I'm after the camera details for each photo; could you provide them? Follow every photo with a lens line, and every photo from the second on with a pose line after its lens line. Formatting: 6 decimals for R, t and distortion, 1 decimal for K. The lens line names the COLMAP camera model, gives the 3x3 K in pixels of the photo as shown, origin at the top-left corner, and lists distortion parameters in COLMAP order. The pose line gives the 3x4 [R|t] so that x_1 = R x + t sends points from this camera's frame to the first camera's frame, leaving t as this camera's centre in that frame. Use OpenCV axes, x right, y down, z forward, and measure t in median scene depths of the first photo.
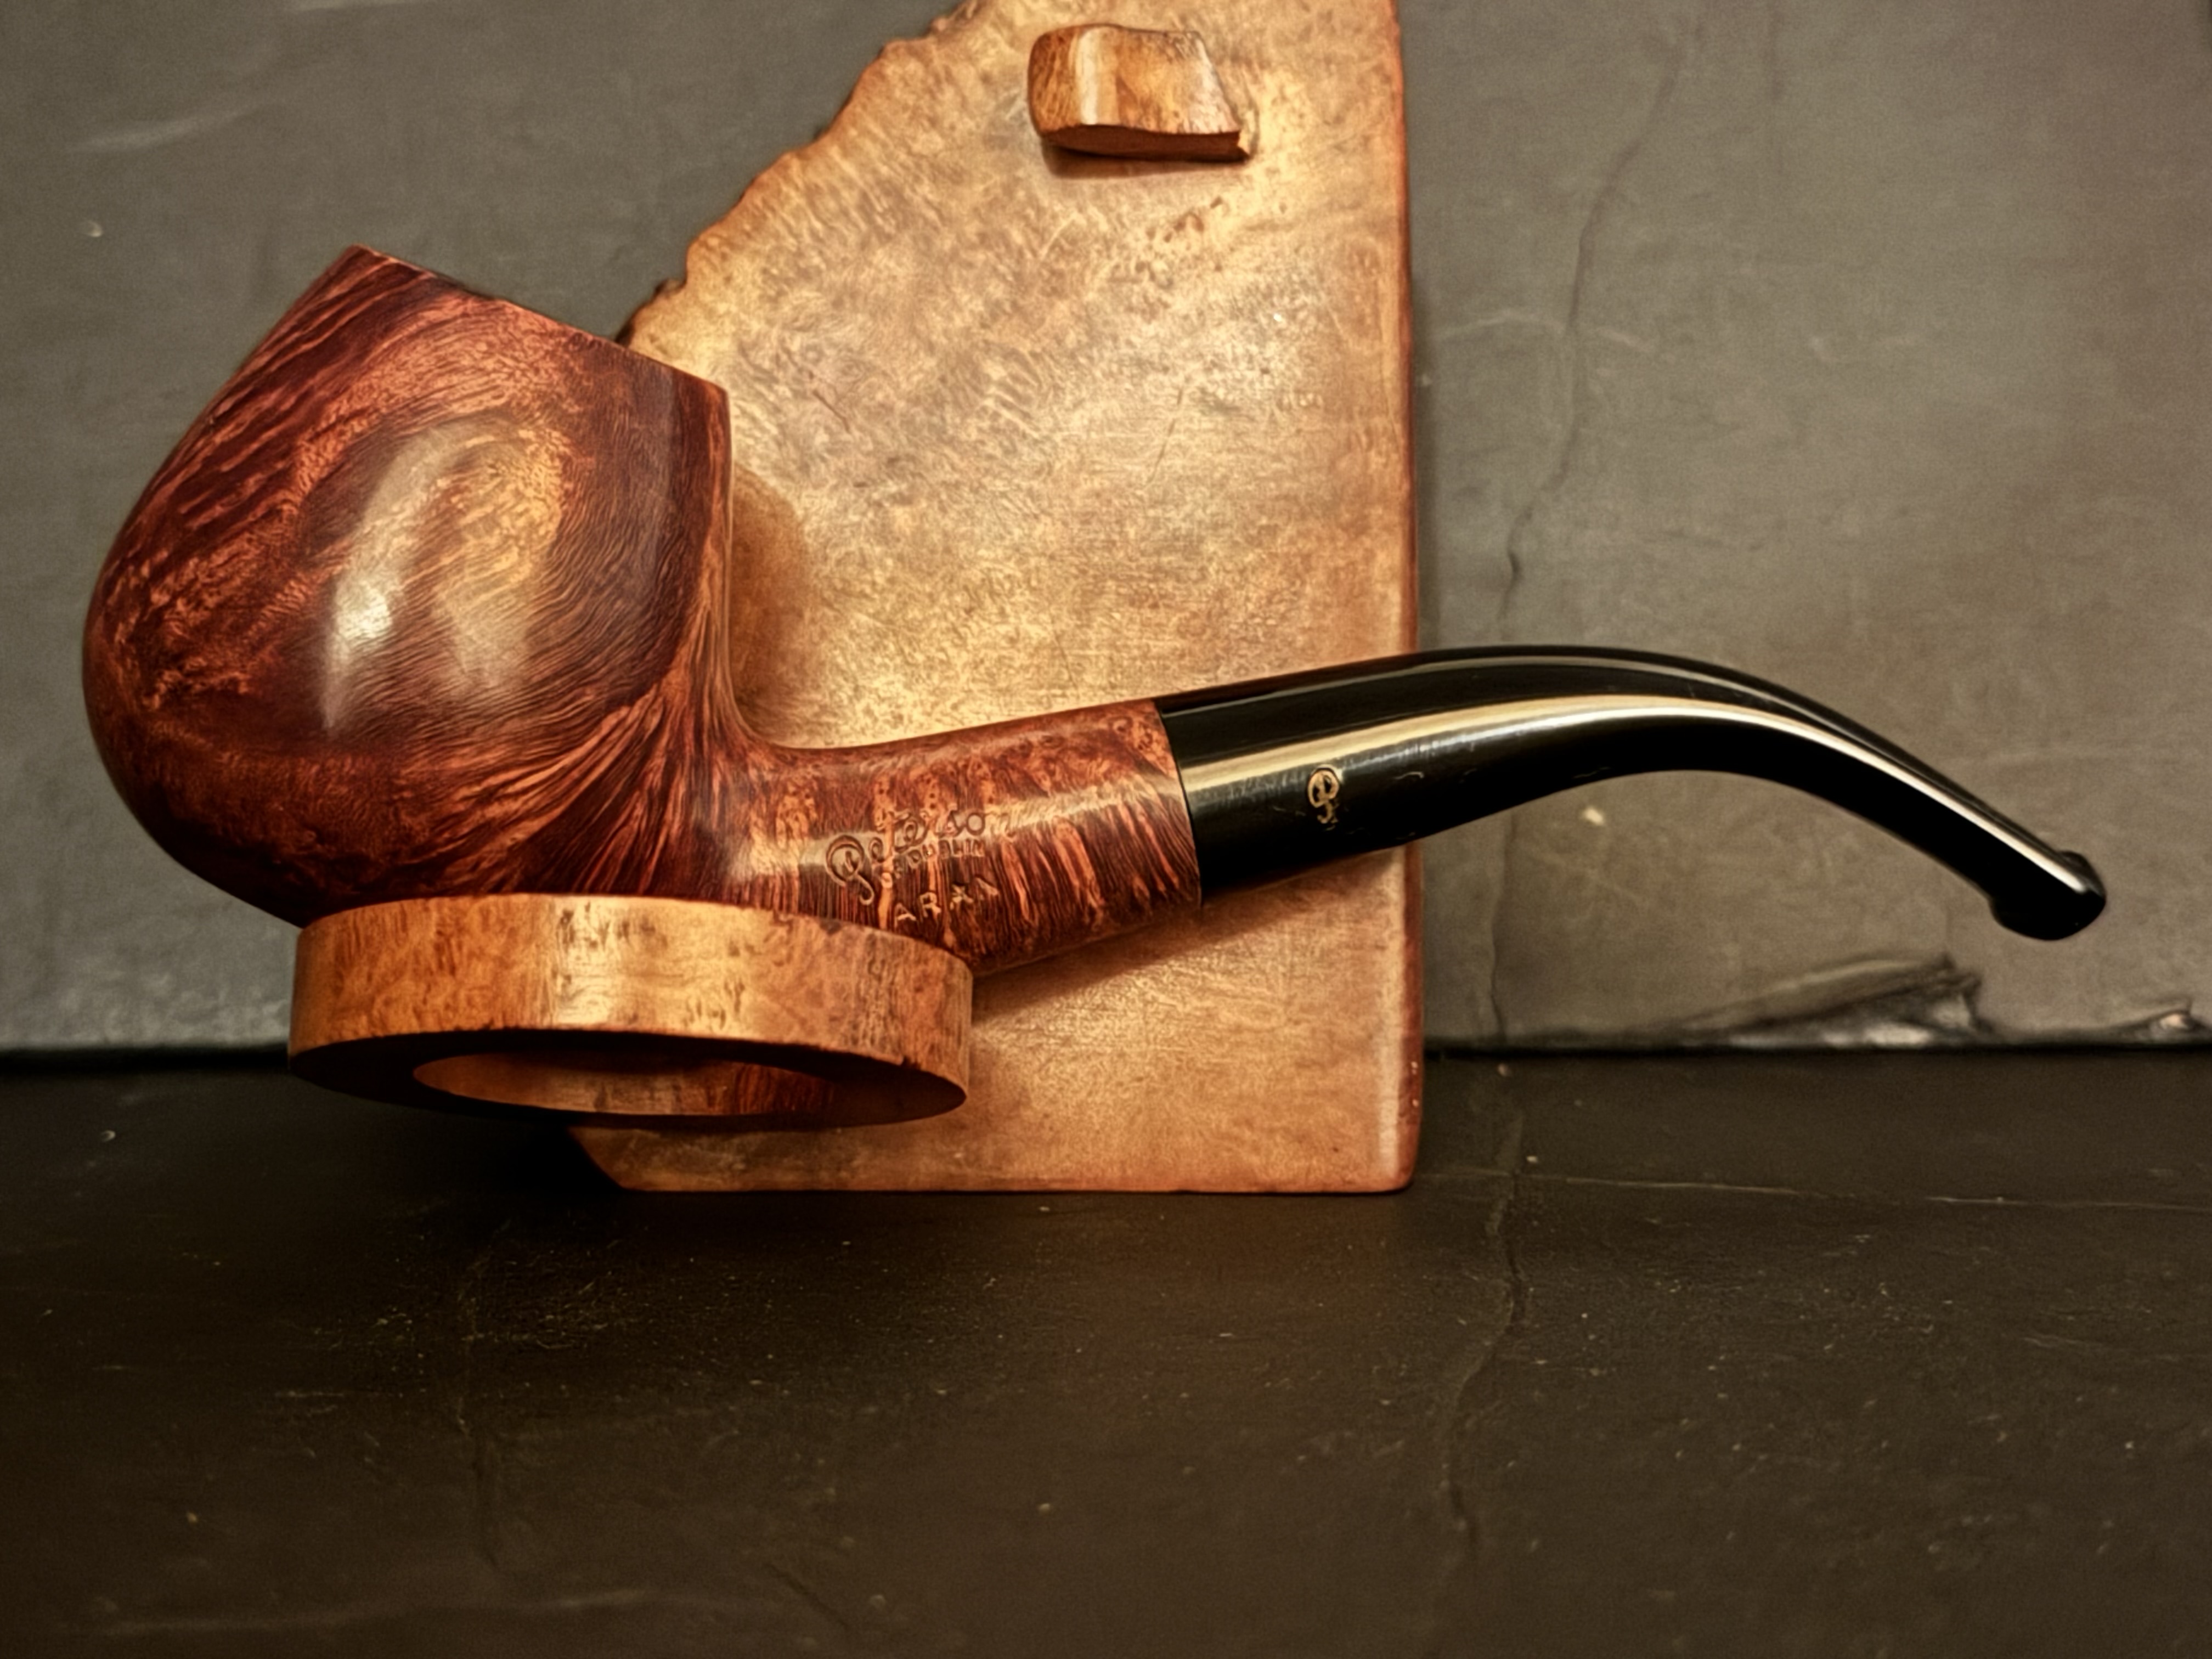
lens RADIAL K [[3626.0, 0, 1150.5], [0, 3626.0, 845.4], [0, 0, 1]] dist [0.152698, 0.000000]
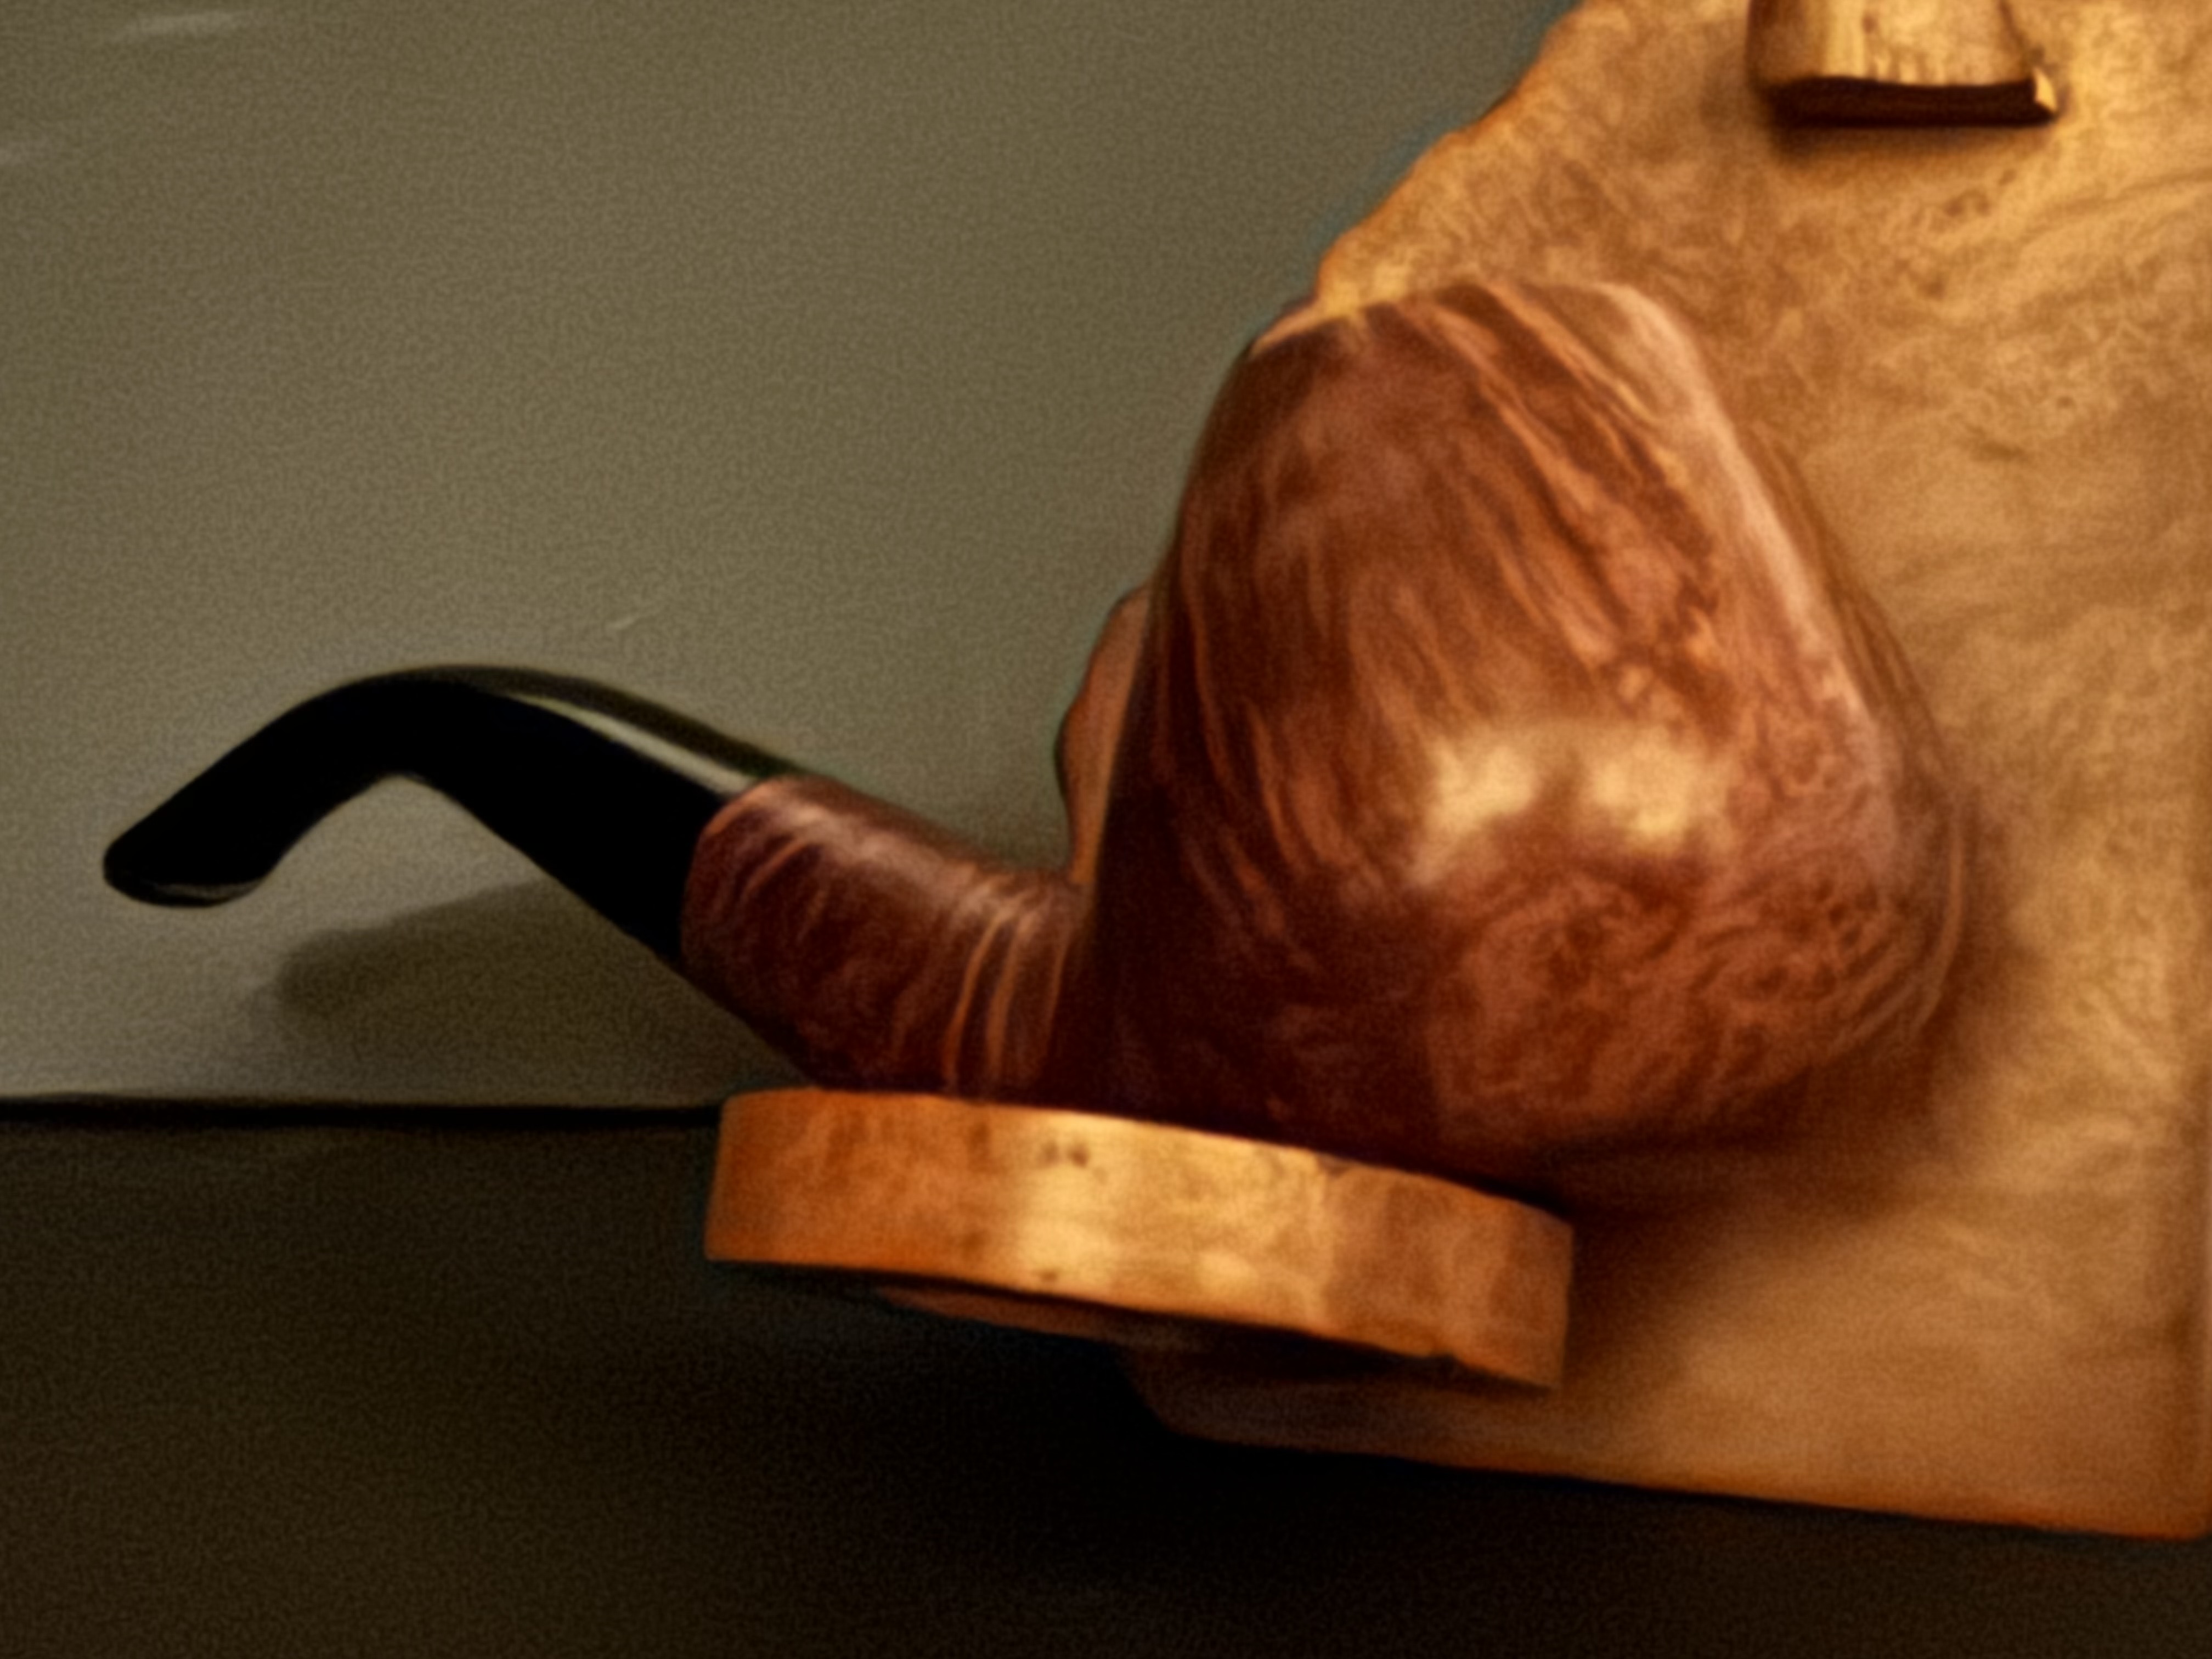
lens RADIAL K [[3360.2, 0, 1029.7], [0, 3360.2, 800.9], [0, 0, 1]] dist [0.051321, 0.000000]
pose [[0.944773, 0.036021, -0.325740, 0.062622], [-0.040678, 0.999144, -0.007492, -0.037954], [0.325191, 0.020329, 0.945430, 0.301318]]
